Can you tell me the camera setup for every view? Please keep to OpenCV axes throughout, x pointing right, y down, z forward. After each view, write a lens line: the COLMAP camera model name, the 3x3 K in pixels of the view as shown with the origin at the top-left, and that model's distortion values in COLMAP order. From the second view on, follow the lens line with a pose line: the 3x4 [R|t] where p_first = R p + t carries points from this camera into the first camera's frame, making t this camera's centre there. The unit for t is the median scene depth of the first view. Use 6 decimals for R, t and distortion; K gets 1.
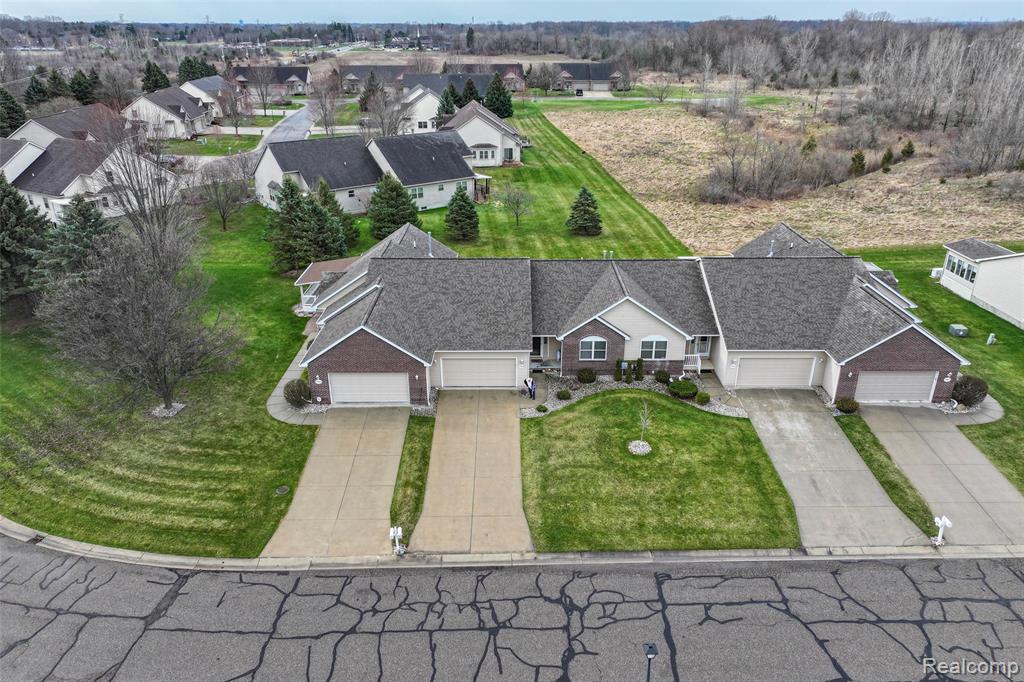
lens RADIAL K [[722.1, 0, 512.2], [0, 722.1, 337.8], [0, 0, 1]] dist [-0.005506, 0.020595]
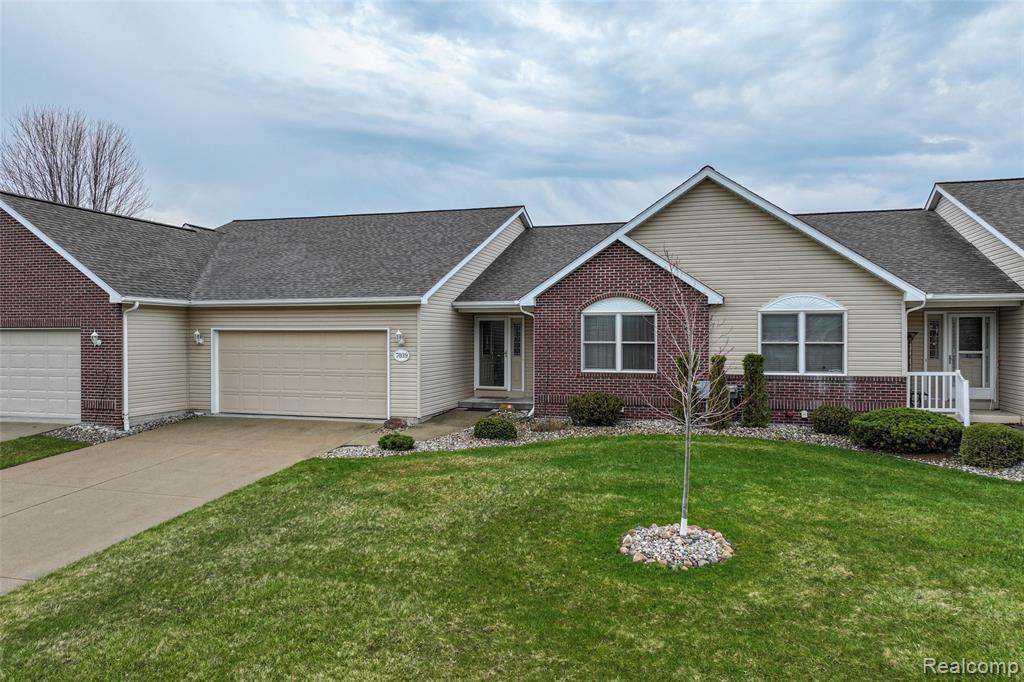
lens RADIAL K [[722.1, 0, 510.0], [0, 722.1, 343.0], [0, 0, 1]] dist [-0.005506, 0.020595]
pose [[0.957422, 0.004481, -0.288658, 0.182175], [-0.114824, 0.923300, -0.366515, 0.171920], [0.264875, 0.384054, 0.884502, 0.747060]]
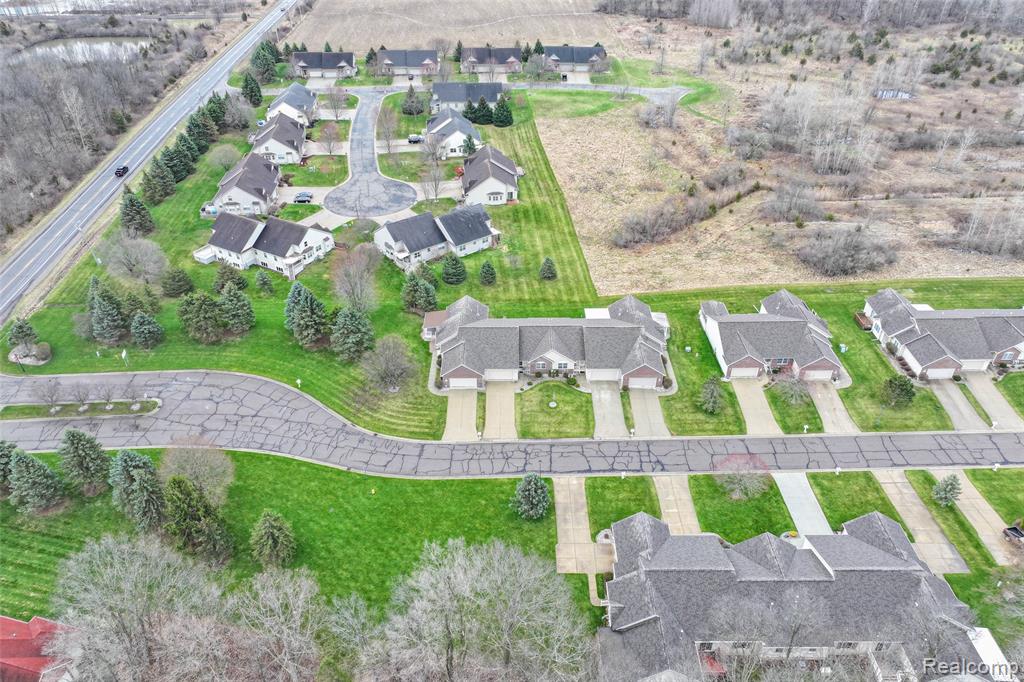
lens RADIAL K [[722.1, 0, 512.4], [0, 722.1, 341.9], [0, 0, 1]] dist [-0.005506, 0.020595]
pose [[0.999998, -0.000535, -0.001828, 0.007763], [0.000893, 0.979330, 0.202266, -0.708646], [0.001682, -0.202267, 0.979329, -1.903417]]
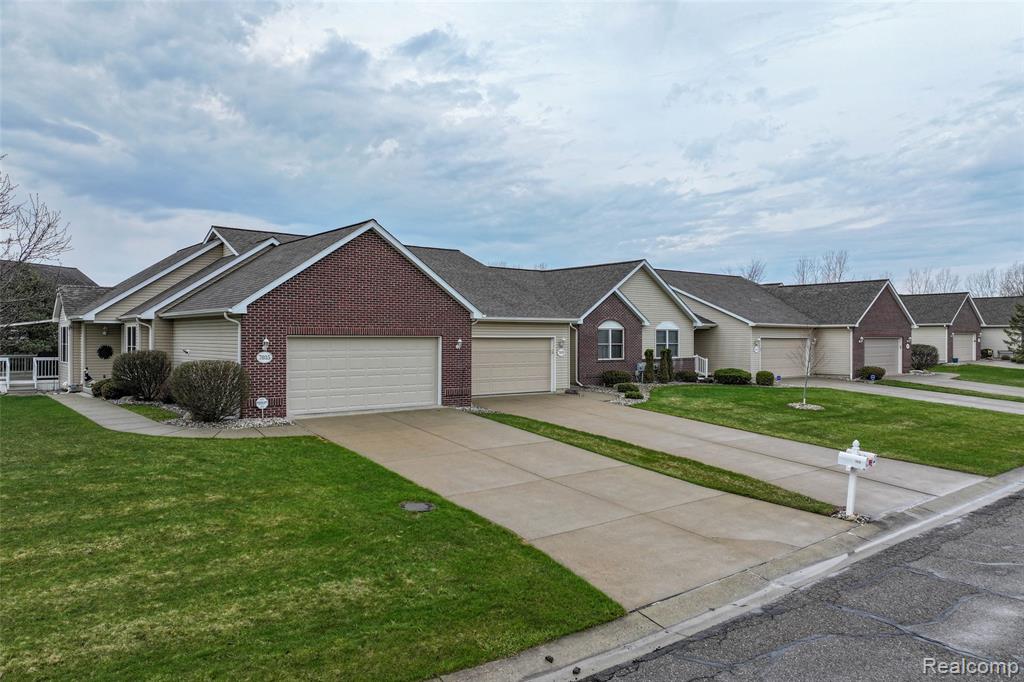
lens RADIAL K [[722.1, 0, 513.1], [0, 722.1, 342.5], [0, 0, 1]] dist [-0.005506, 0.020595]
pose [[0.777879, -0.003000, 0.628407, -0.431180], [0.248653, 0.919846, -0.303406, 0.222426], [-0.577127, 0.392268, 0.716275, 0.628833]]
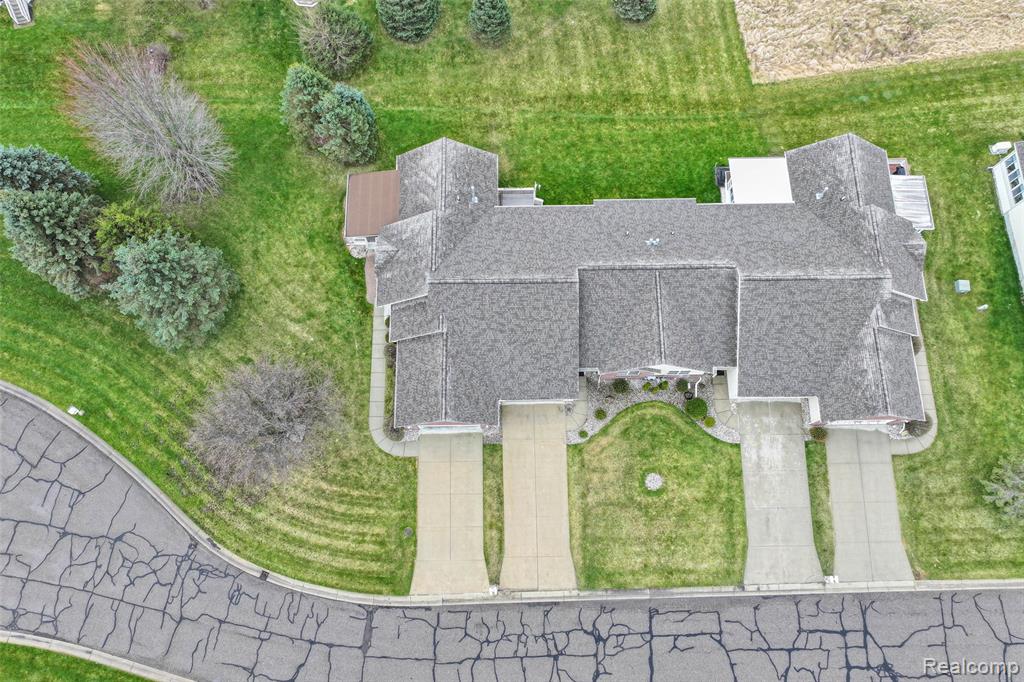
lens RADIAL K [[722.1, 0, 513.8], [0, 722.1, 338.9], [0, 0, 1]] dist [-0.005506, 0.020595]
pose [[0.999943, -0.010348, 0.002579, -0.088427], [0.004596, 0.636398, 0.771348, -1.045335], [-0.009623, -0.771292, 0.636409, 0.316312]]
